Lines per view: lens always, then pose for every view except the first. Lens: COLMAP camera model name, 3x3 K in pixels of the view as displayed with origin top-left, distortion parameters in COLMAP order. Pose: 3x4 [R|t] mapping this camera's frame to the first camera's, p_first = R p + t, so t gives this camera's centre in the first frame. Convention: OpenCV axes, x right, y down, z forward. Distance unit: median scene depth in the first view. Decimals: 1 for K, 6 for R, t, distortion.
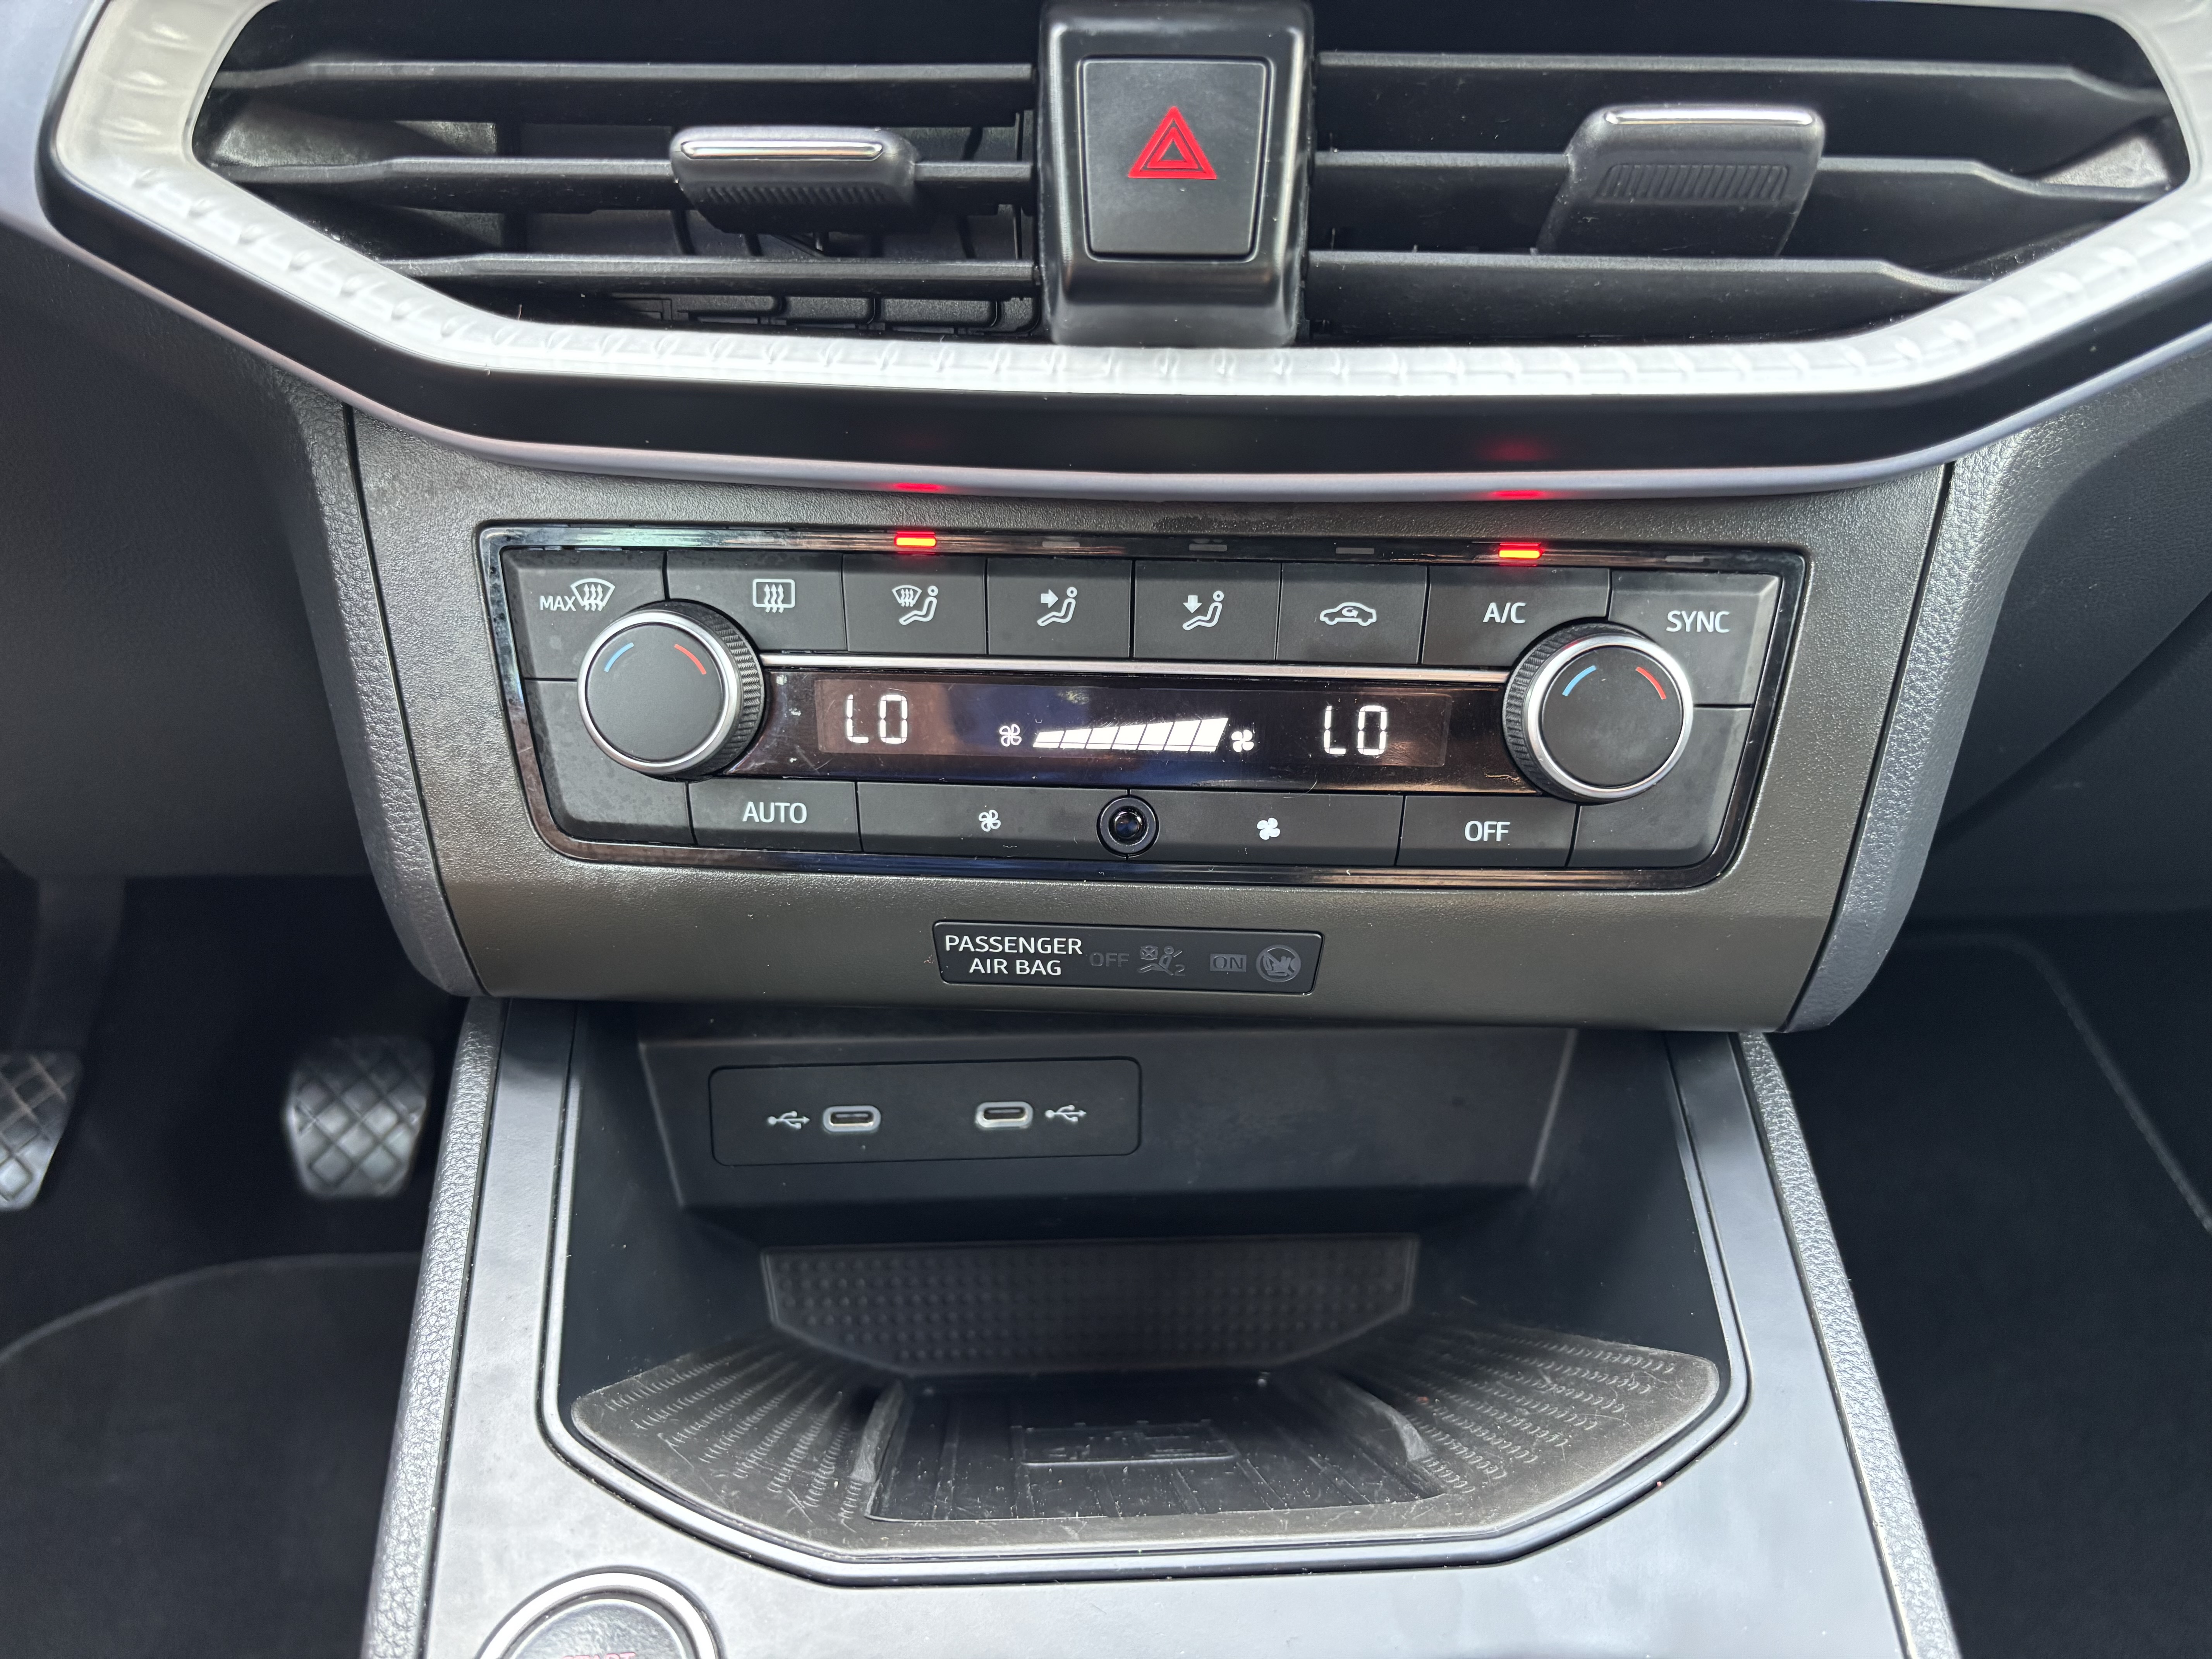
lens RADIAL K [[1733.6, 0, 1071.4], [0, 1733.6, 831.9], [0, 0, 1]] dist [0.000192, -0.000336]
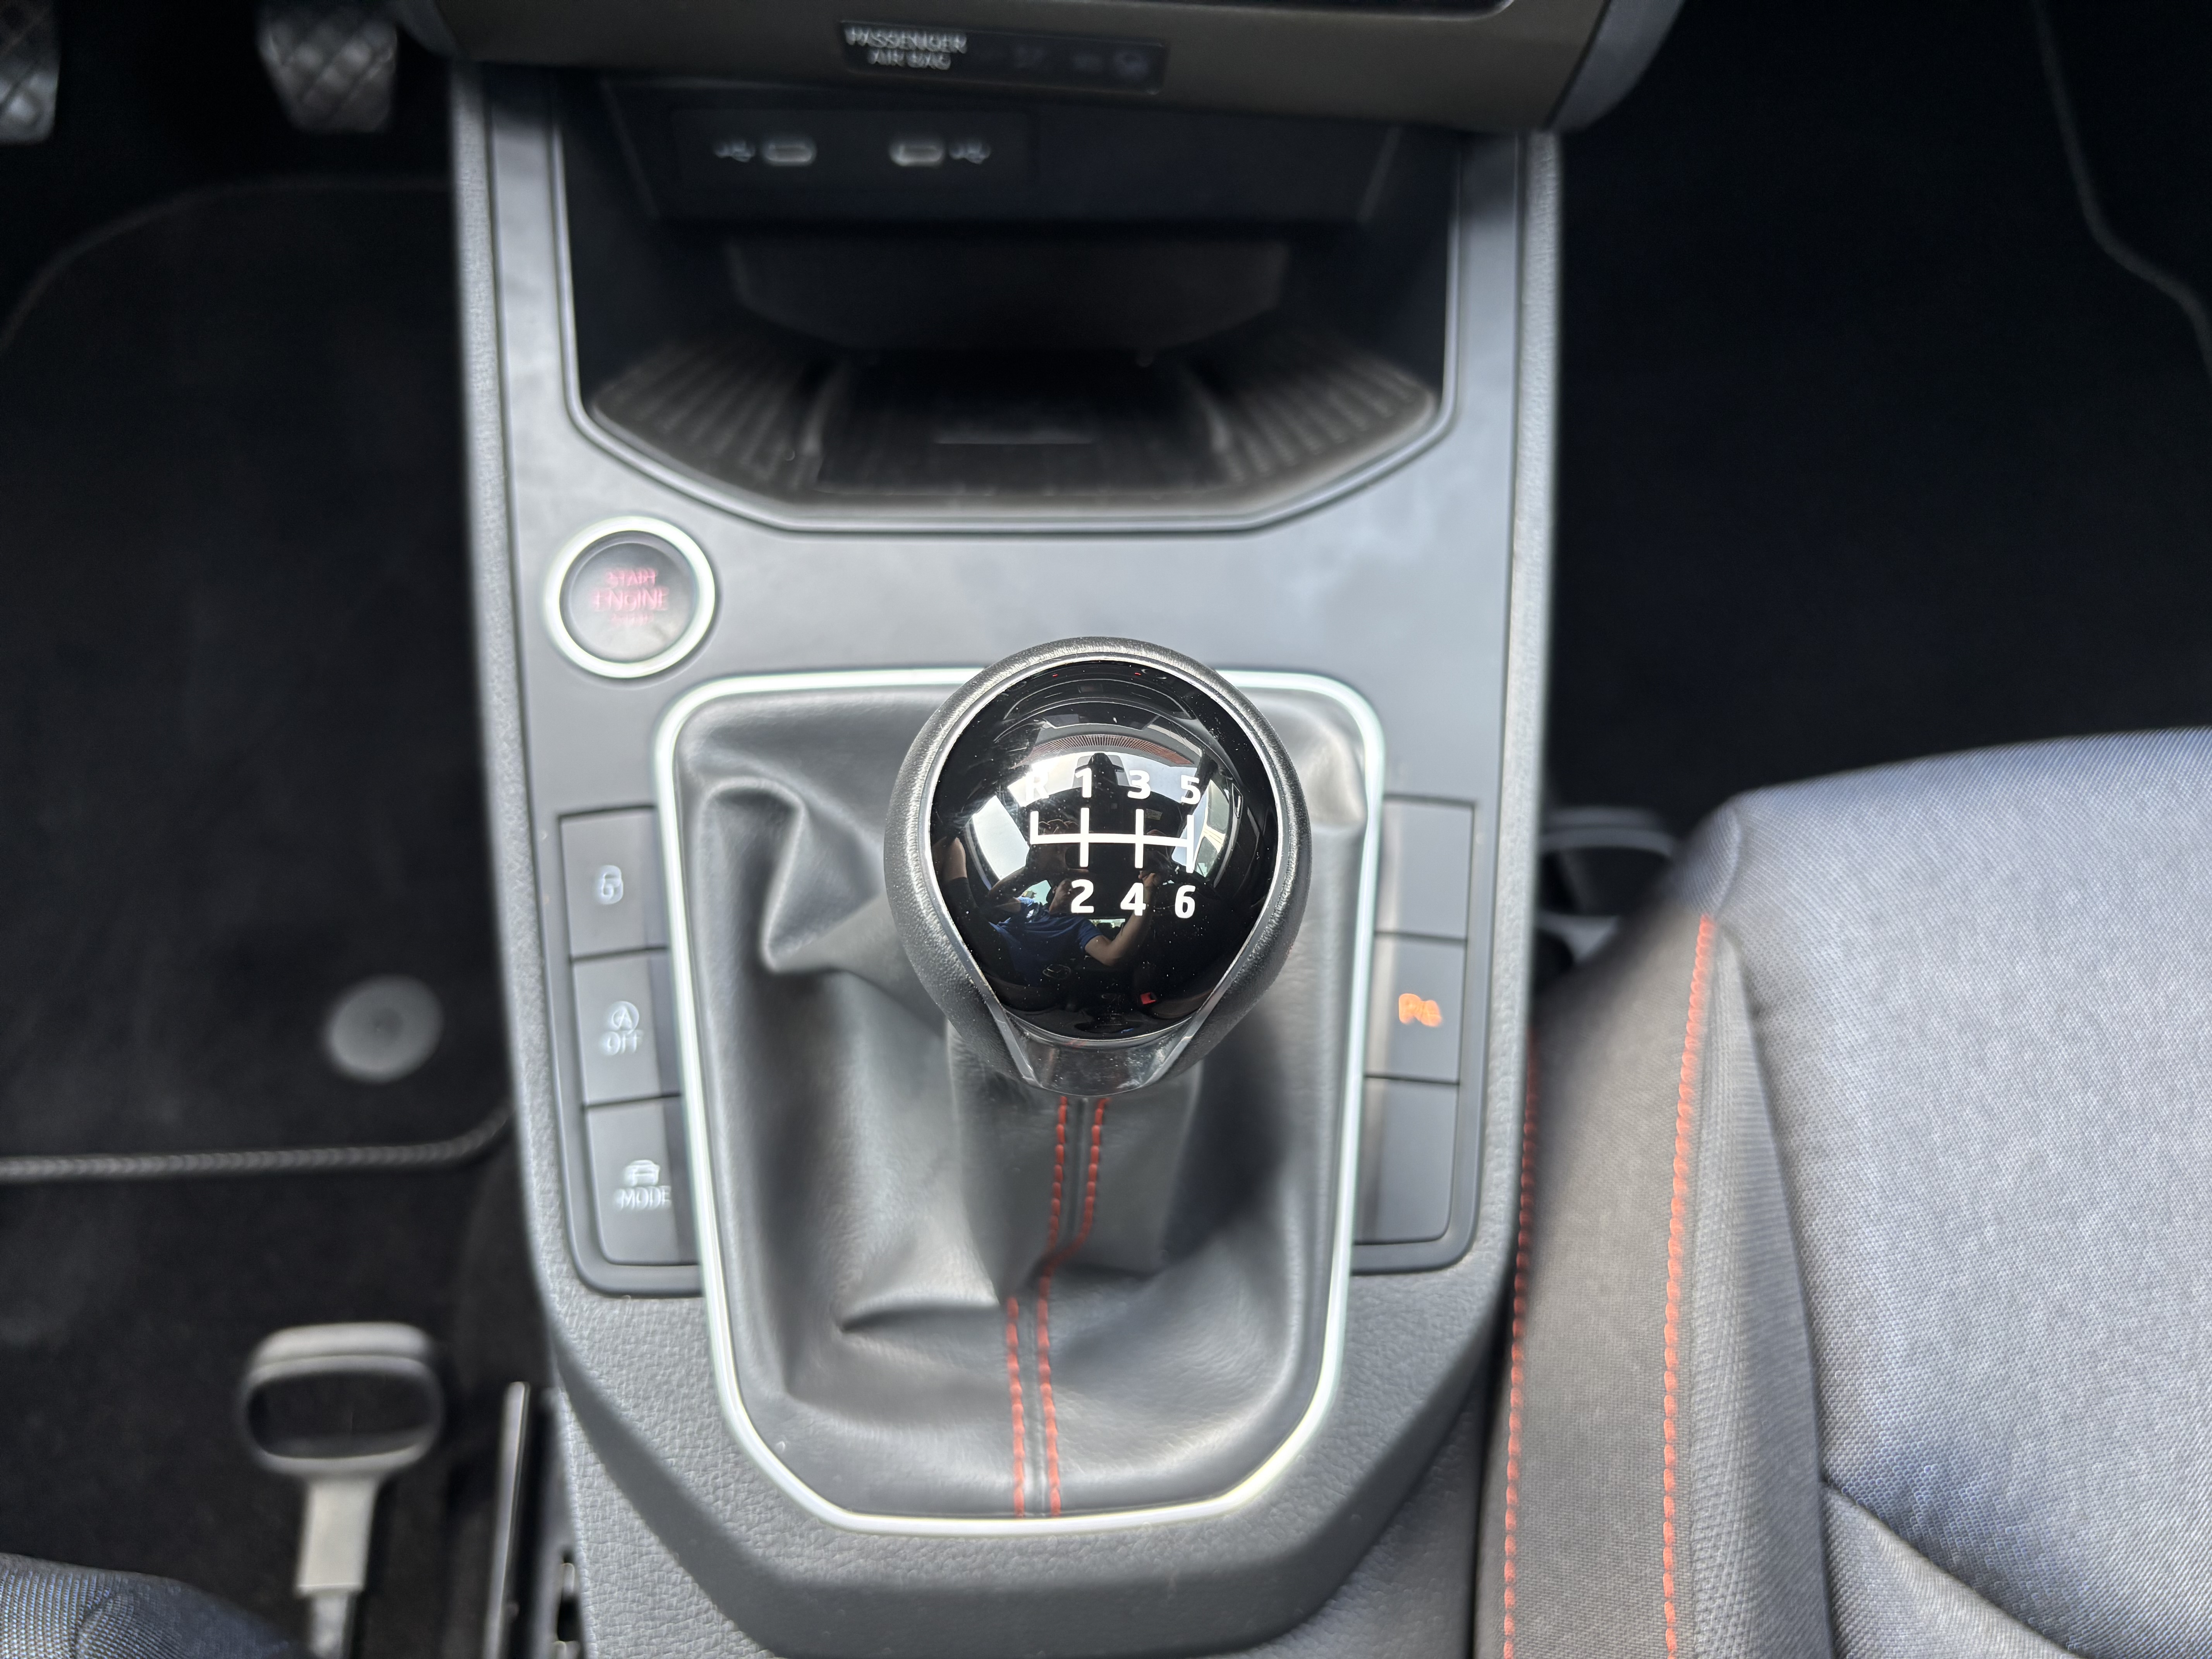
lens RADIAL K [[1693.0, 0, 1106.0], [0, 1693.0, 829.5], [0, 0, 1]] dist [-0.000518, -0.065809]
pose [[0.999031, 0.024993, 0.036217, 0.068663], [-0.041407, 0.812474, 0.581526, -0.161165], [-0.014892, -0.582462, 0.812722, -0.244874]]
